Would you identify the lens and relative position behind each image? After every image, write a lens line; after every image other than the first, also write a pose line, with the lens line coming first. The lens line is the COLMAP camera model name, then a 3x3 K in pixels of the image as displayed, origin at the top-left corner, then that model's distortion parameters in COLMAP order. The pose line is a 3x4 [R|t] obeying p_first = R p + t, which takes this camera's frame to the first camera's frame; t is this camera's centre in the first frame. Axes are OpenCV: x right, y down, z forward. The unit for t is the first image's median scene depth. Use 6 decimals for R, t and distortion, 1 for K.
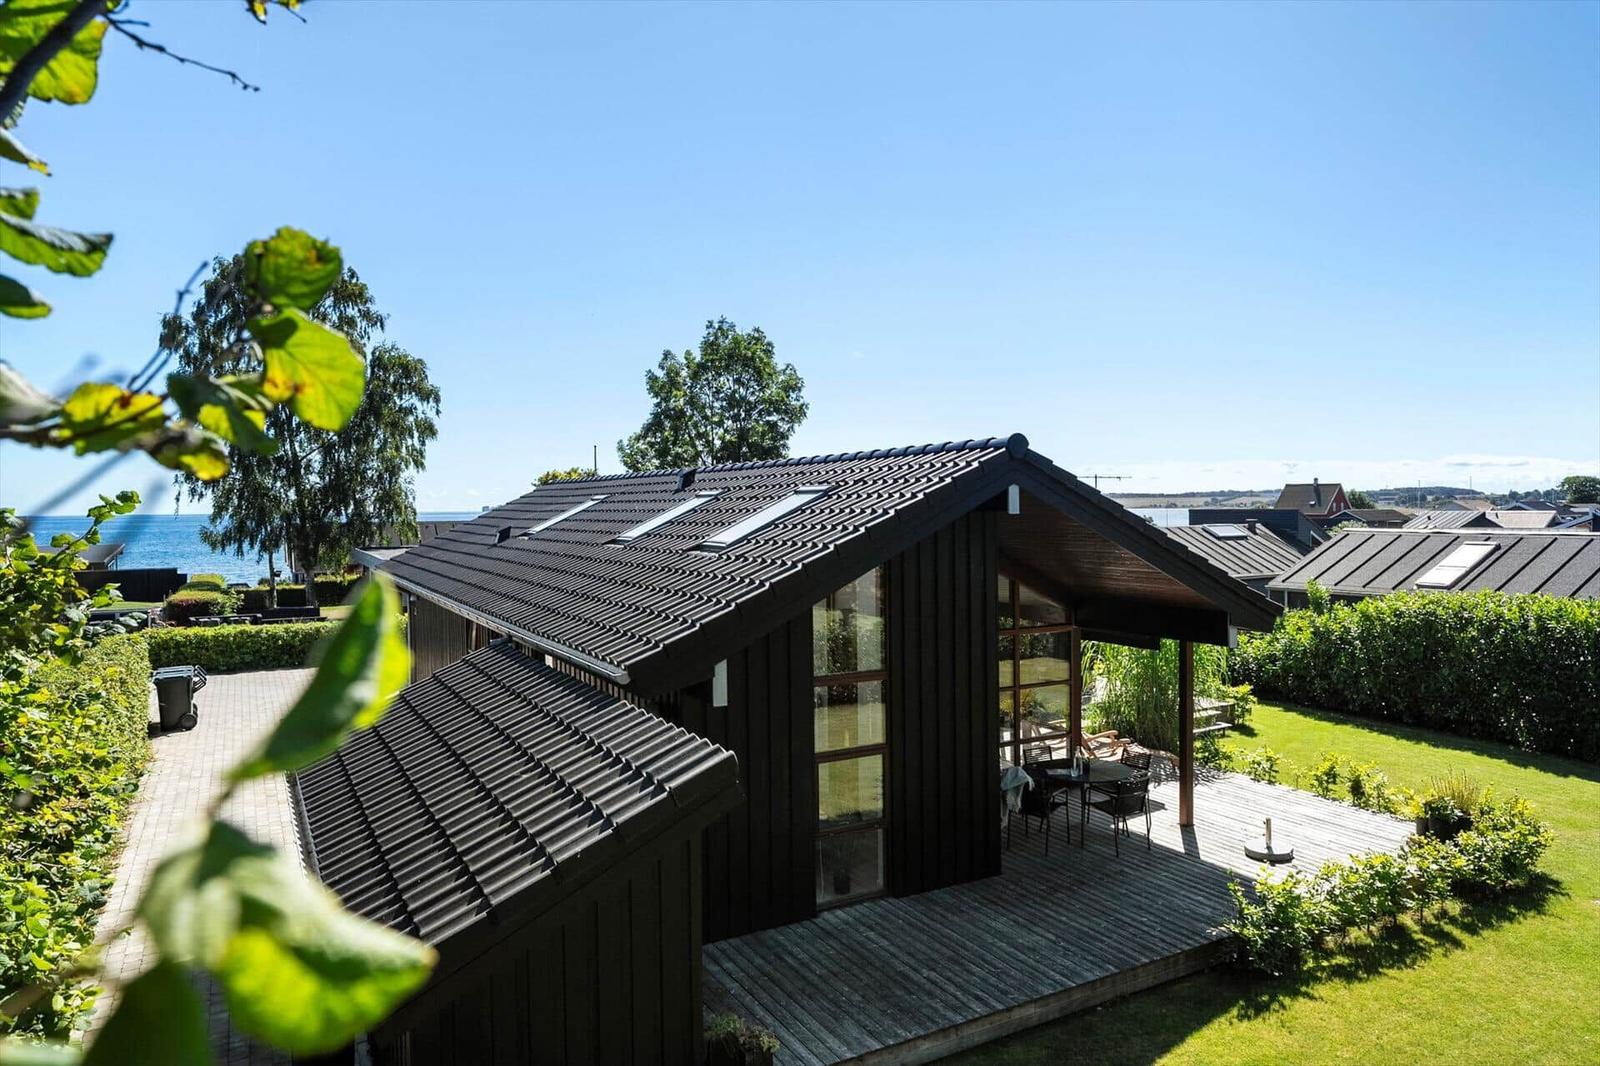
lens RADIAL K [[996.5, 0, 800.9], [0, 996.5, 529.2], [0, 0, 1]] dist [-0.019487, 0.000882]
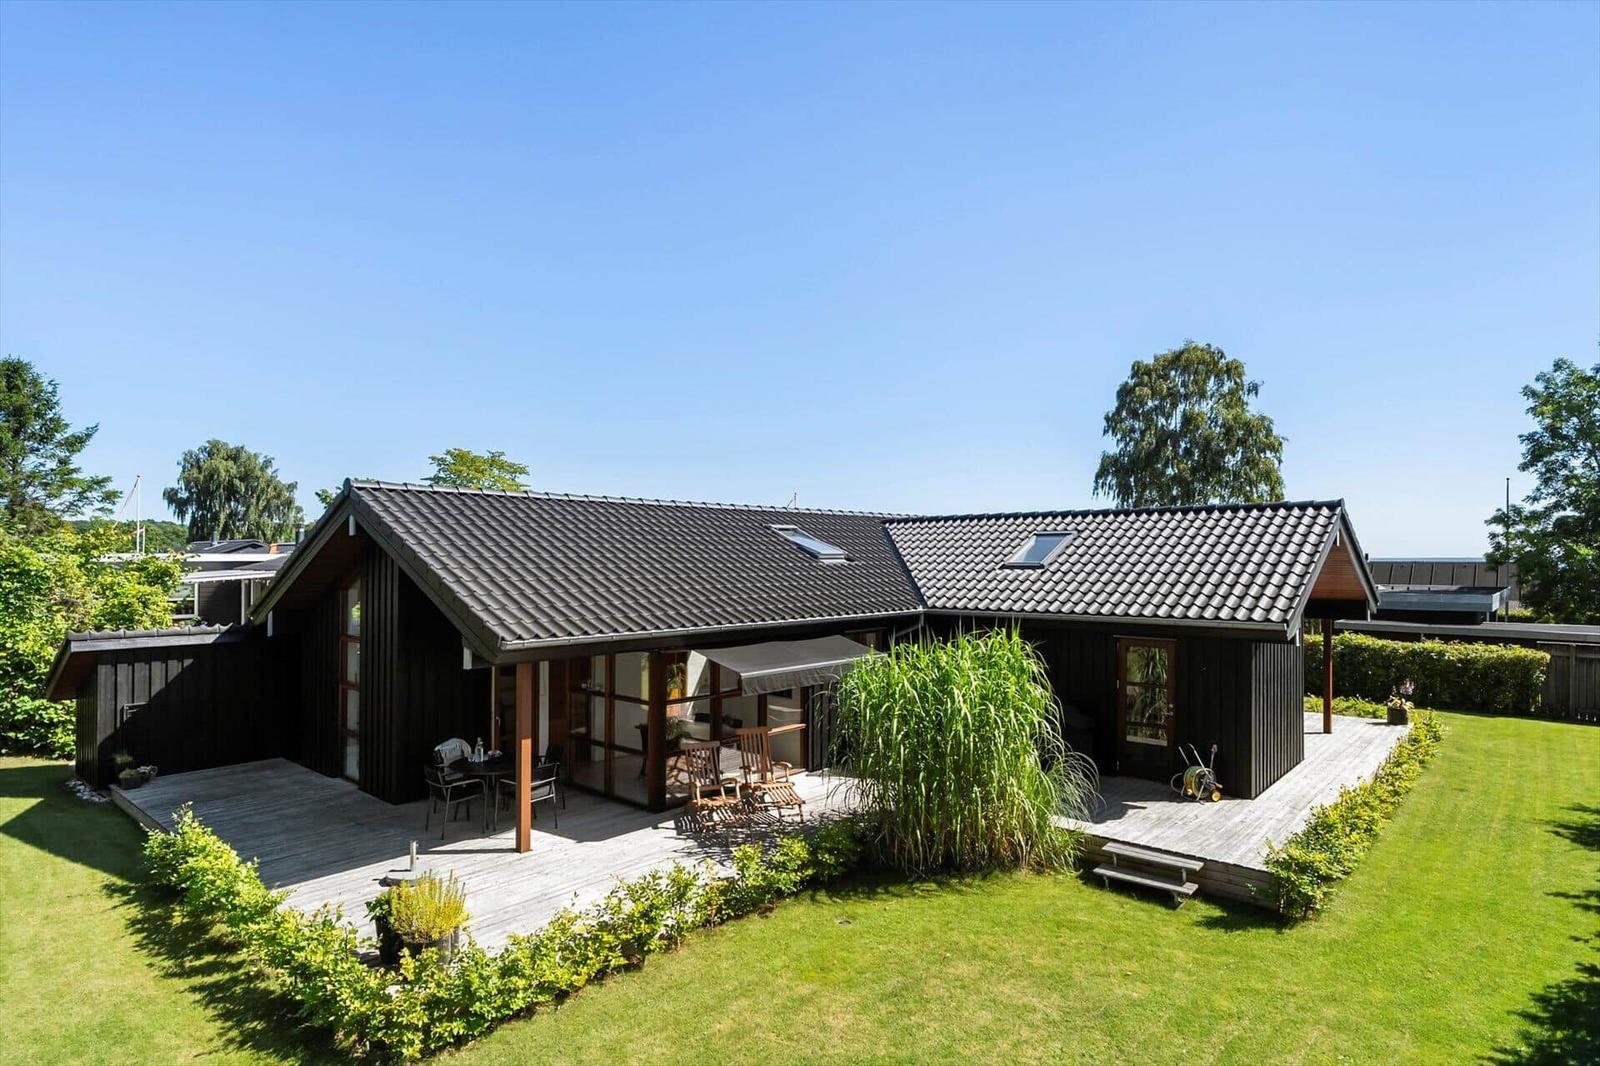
lens RADIAL K [[769.2, 0, 799.2], [0, 769.2, 540.9], [0, 0, 1]] dist [-0.001400, -0.000151]
pose [[0.405319, -0.012209, -0.914094, 1.520310], [-0.017751, 0.999617, -0.021223, -0.004613], [0.914003, 0.024828, 0.404948, 1.169327]]
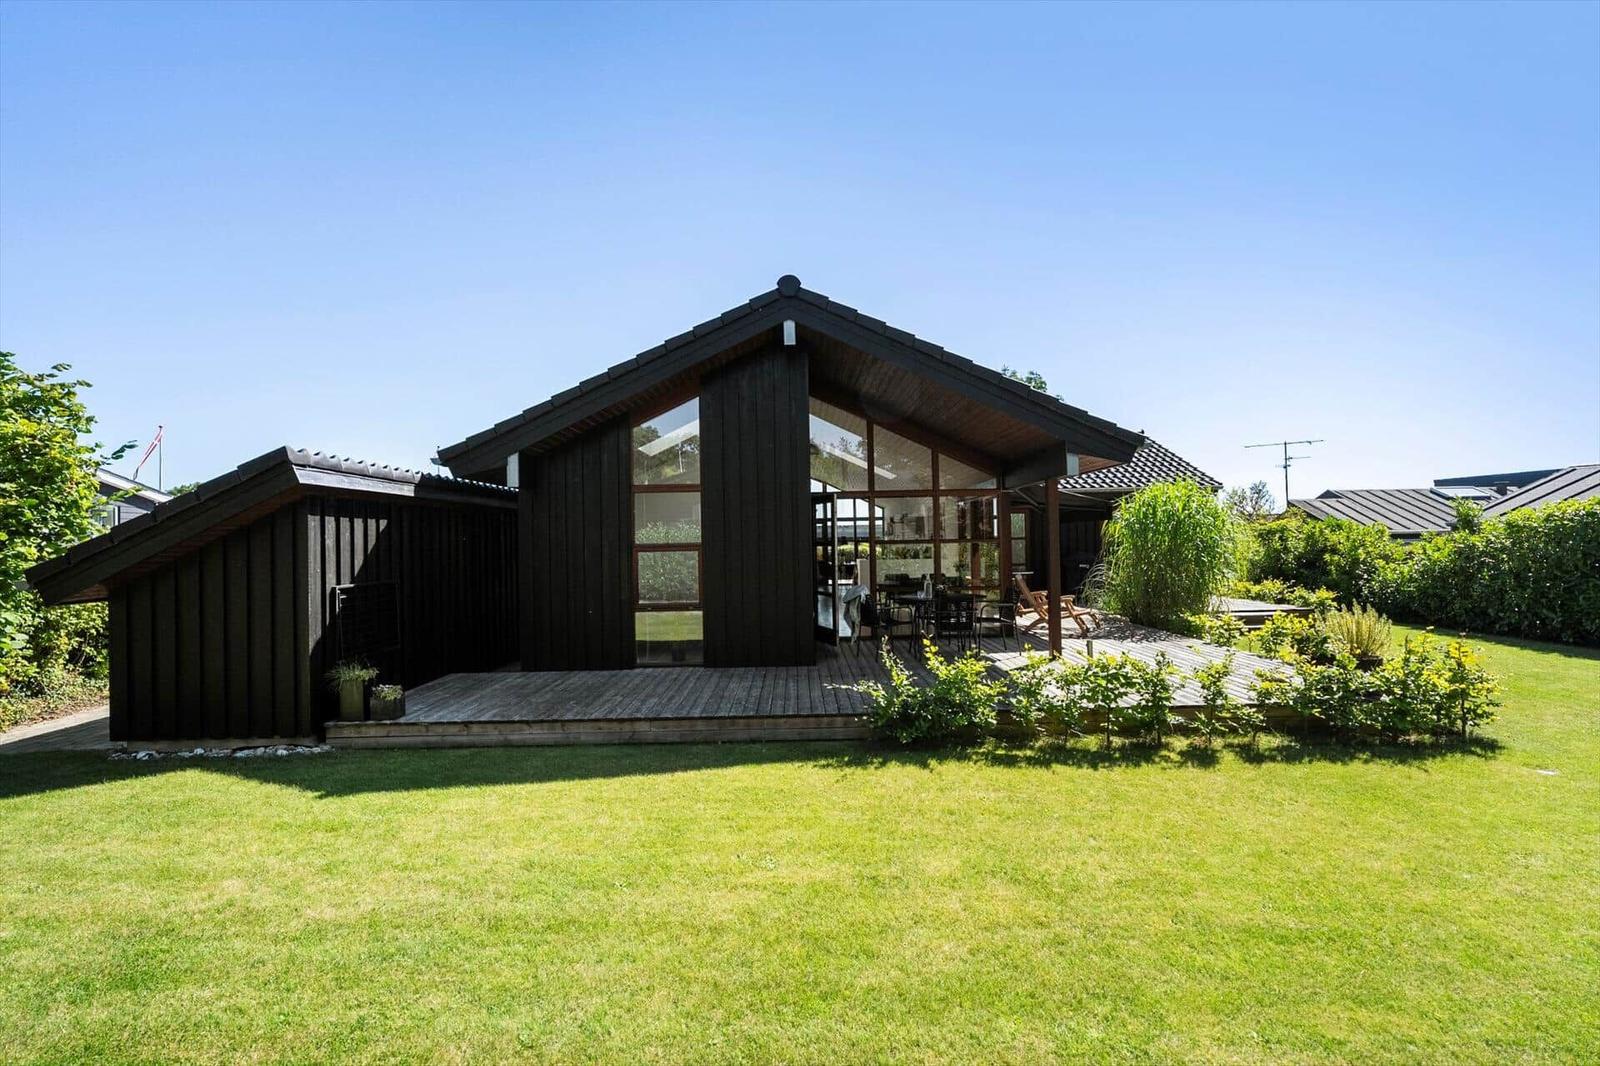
lens RADIAL K [[663.0, 0, 799.0], [0, 663.0, 534.9], [0, 0, 1]] dist [-0.004216, -0.000172]
pose [[0.881851, -0.012995, -0.471349, 0.591345], [0.004320, 0.999801, -0.019482, 0.224134], [0.471508, 0.015144, 0.881732, 0.328502]]
